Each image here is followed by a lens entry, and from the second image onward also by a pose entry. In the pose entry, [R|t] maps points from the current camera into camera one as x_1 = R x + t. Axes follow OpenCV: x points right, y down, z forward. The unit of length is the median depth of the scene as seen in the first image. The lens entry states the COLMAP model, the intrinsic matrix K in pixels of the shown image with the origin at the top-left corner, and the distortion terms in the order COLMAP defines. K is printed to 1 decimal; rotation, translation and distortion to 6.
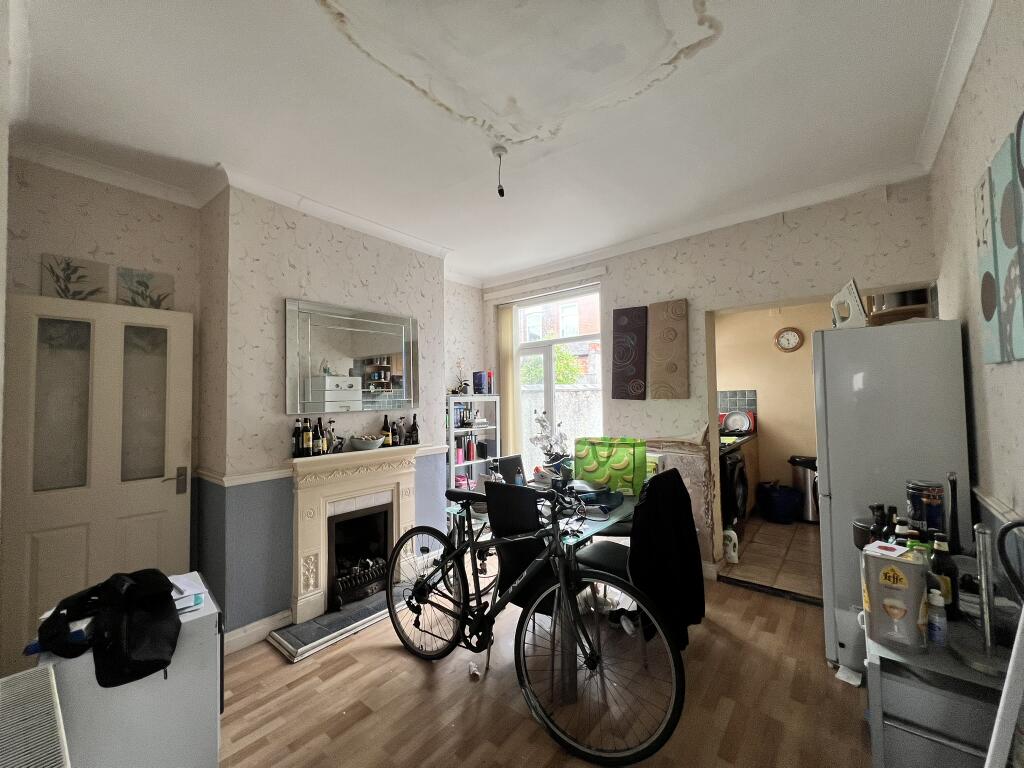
lens RADIAL K [[413.0, 0, 510.7], [0, 413.0, 381.9], [0, 0, 1]] dist [0.000153, -0.000025]
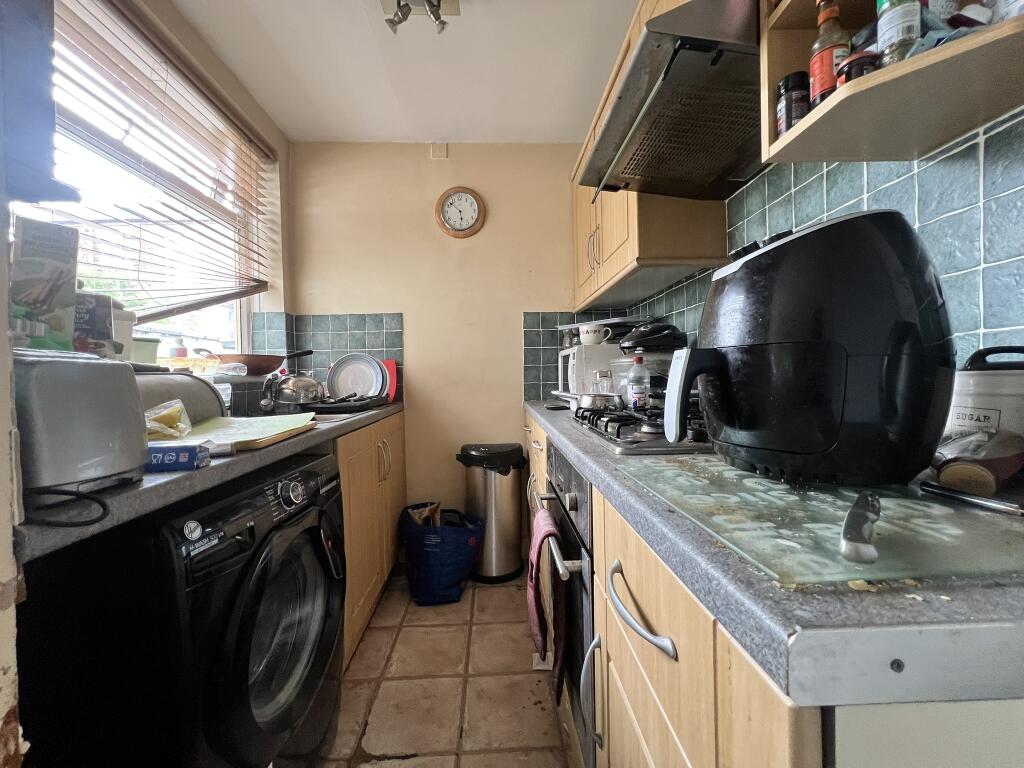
lens RADIAL K [[413.0, 0, 510.7], [0, 413.0, 381.9], [0, 0, 1]] dist [0.000153, -0.000025]
pose [[0.747996, -0.006035, 0.663676, 0.487912], [-0.018553, 0.999378, 0.029998, 0.106960], [-0.663444, -0.034751, 0.747419, 0.735995]]
